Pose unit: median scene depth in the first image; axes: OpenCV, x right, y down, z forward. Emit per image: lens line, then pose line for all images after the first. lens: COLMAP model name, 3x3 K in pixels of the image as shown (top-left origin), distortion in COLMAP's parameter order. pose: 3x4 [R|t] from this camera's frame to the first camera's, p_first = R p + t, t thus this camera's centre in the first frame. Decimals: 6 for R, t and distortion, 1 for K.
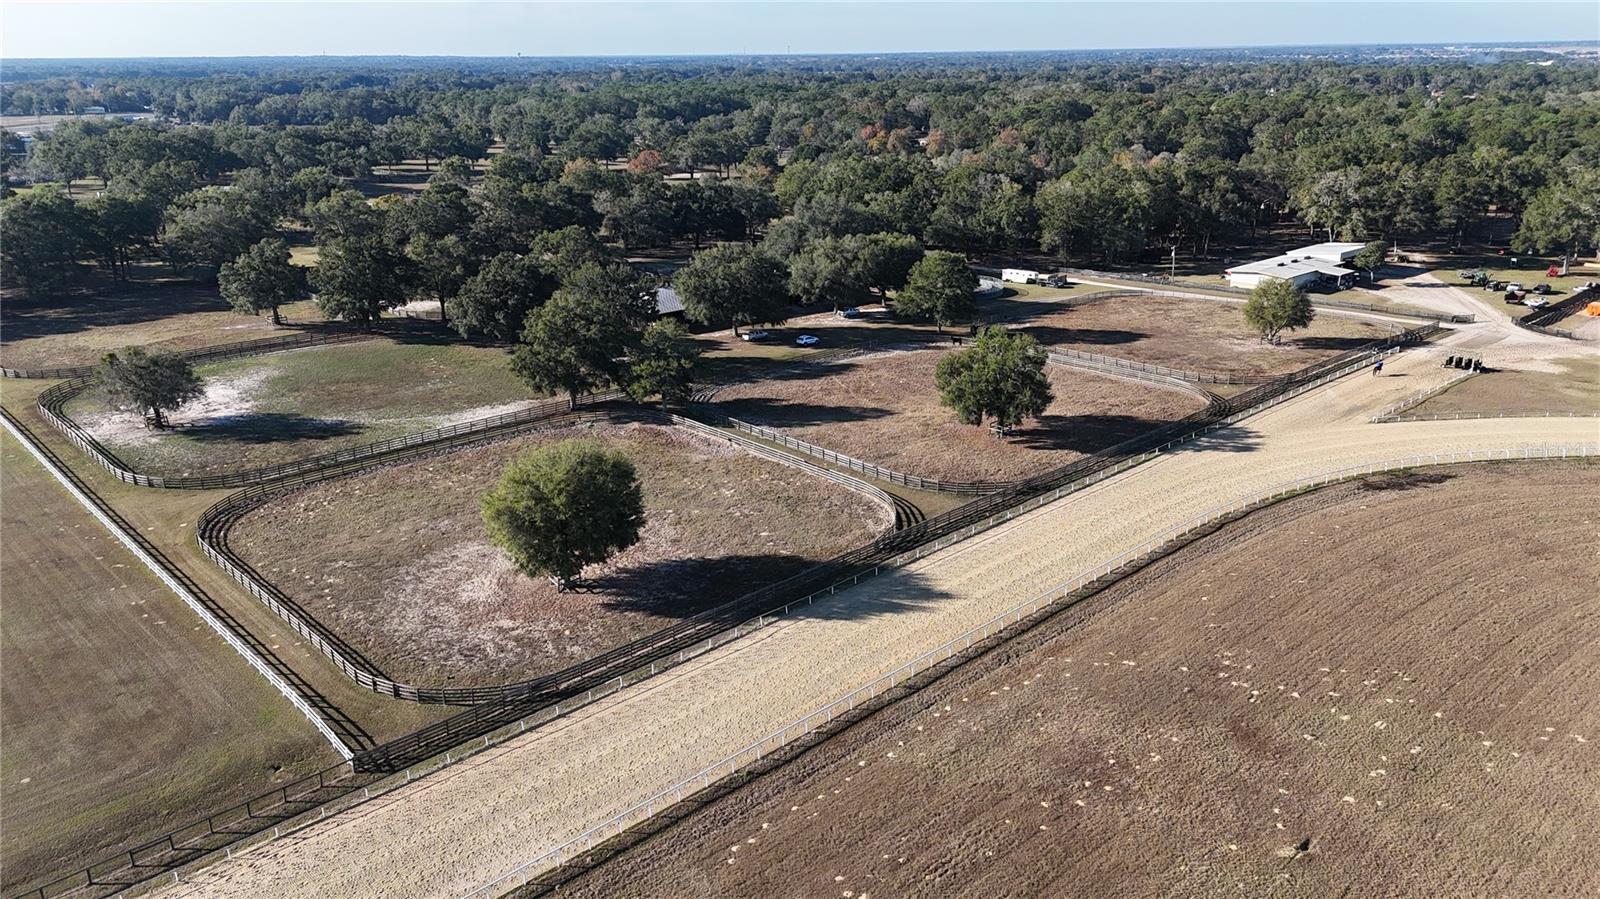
lens RADIAL K [[1168.4, 0, 800.0], [0, 1168.4, 449.5], [0, 0, 1]] dist [0.076778, -0.065644]
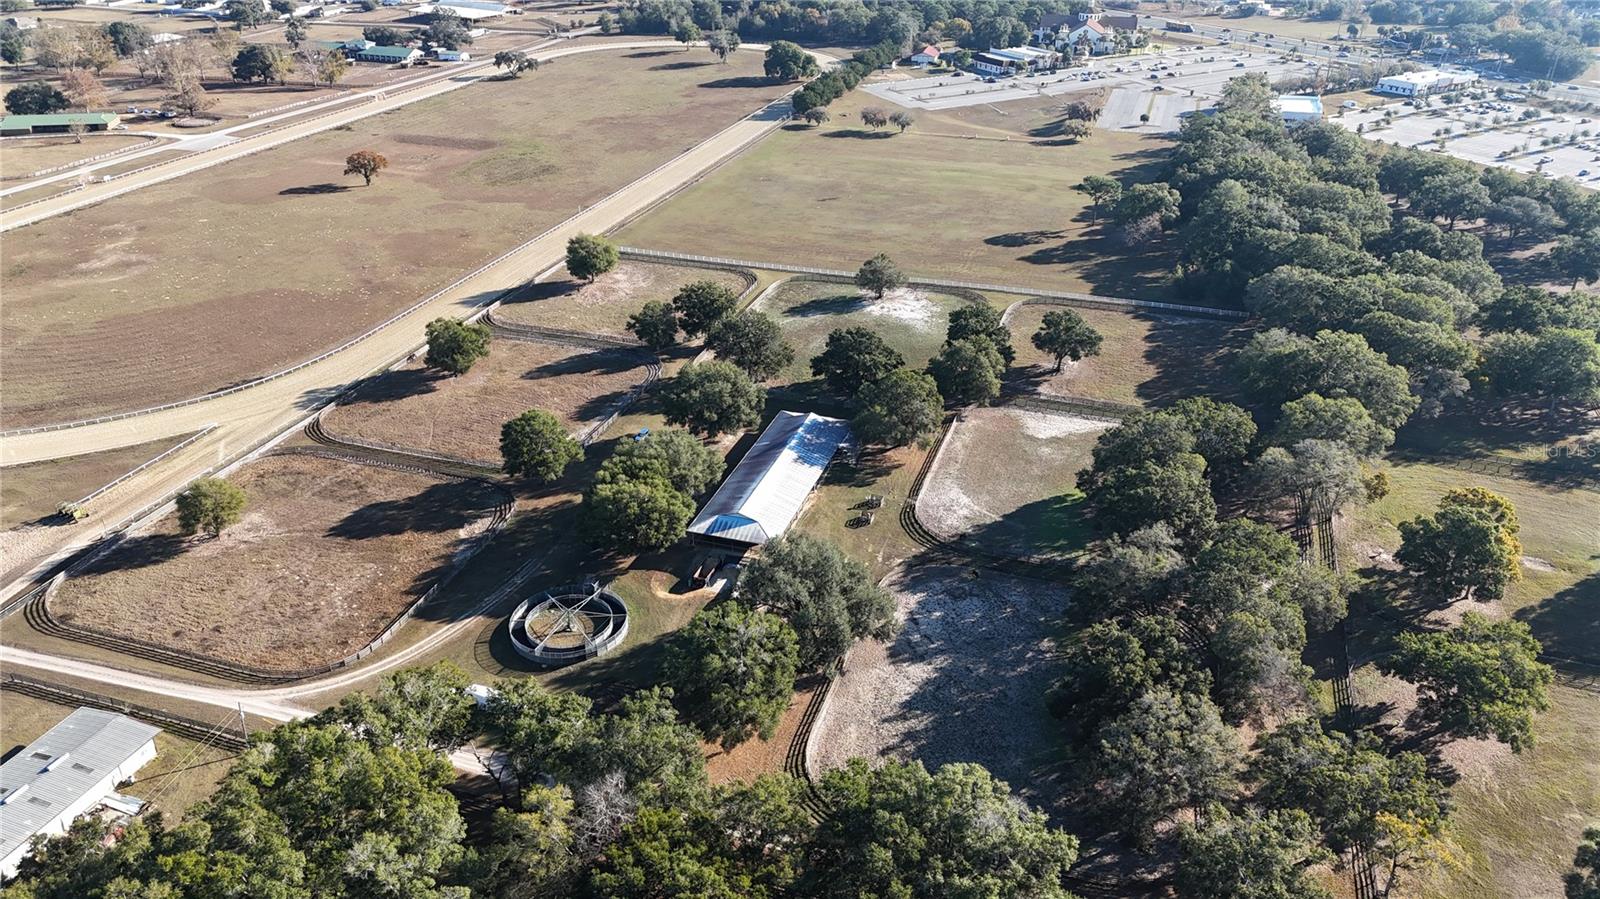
lens RADIAL K [[1168.4, 0, 800.0], [0, 1168.4, 449.5], [0, 0, 1]] dist [0.076778, -0.065644]
pose [[-0.880265, 0.229286, -0.415406, 0.497178], [-0.140693, 0.709987, 0.690017, -1.281910], [0.453144, 0.665843, -0.592718, 2.467267]]
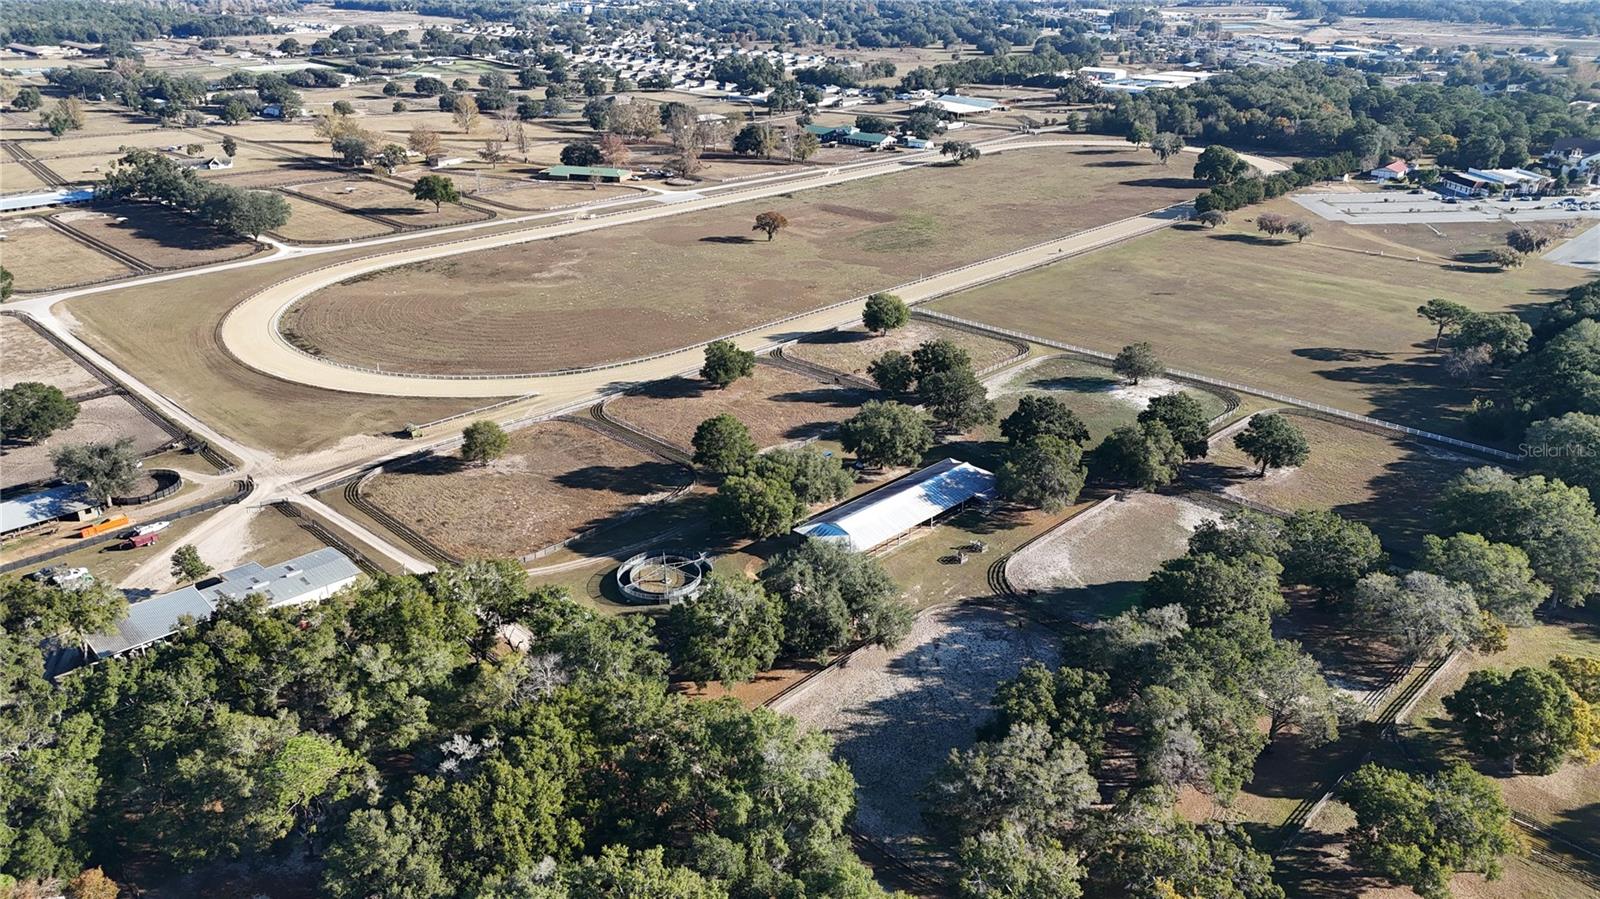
lens RADIAL K [[1168.4, 0, 800.0], [0, 1168.4, 449.5], [0, 0, 1]] dist [0.076778, -0.065644]
pose [[-0.999488, 0.024757, -0.020254, 0.081715], [0.005149, 0.749475, 0.662012, -1.381270], [0.031569, 0.661569, -0.749219, 2.775866]]
